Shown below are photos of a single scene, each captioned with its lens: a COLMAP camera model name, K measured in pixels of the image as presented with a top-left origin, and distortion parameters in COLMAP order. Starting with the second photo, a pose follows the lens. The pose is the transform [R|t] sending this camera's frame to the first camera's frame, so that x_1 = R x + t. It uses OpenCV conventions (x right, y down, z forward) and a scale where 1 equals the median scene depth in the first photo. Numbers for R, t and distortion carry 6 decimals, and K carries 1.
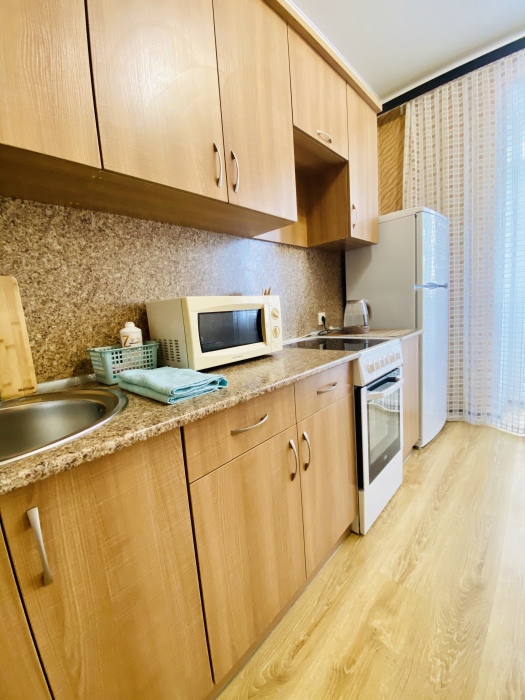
lens RADIAL K [[284.3, 0, 262.5], [0, 284.3, 350.0], [0, 0, 1]] dist [0.002101, -0.012405]
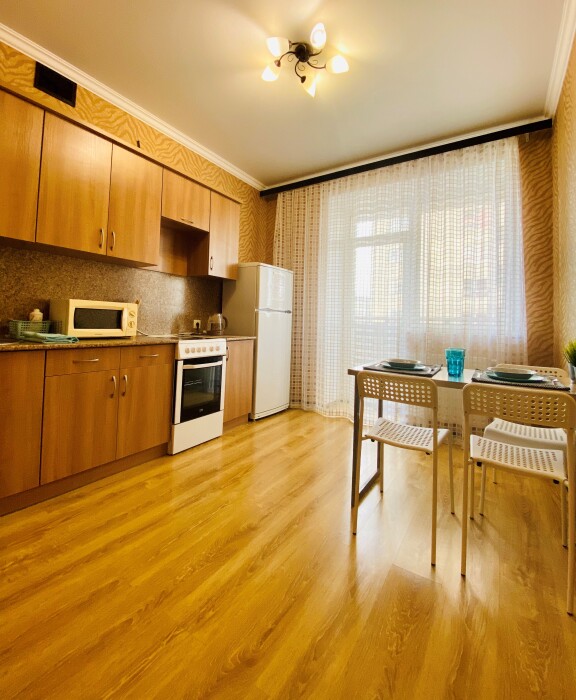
lens RADIAL K [[303.5, 0, 290.8], [0, 303.5, 312.0], [0, 0, 1]] dist [-0.024005, -0.000452]
pose [[0.972737, 0.111674, 0.203251, 0.660237], [-0.073999, 0.980073, -0.184340, 0.139854], [-0.219787, 0.164274, 0.961617, -1.084045]]
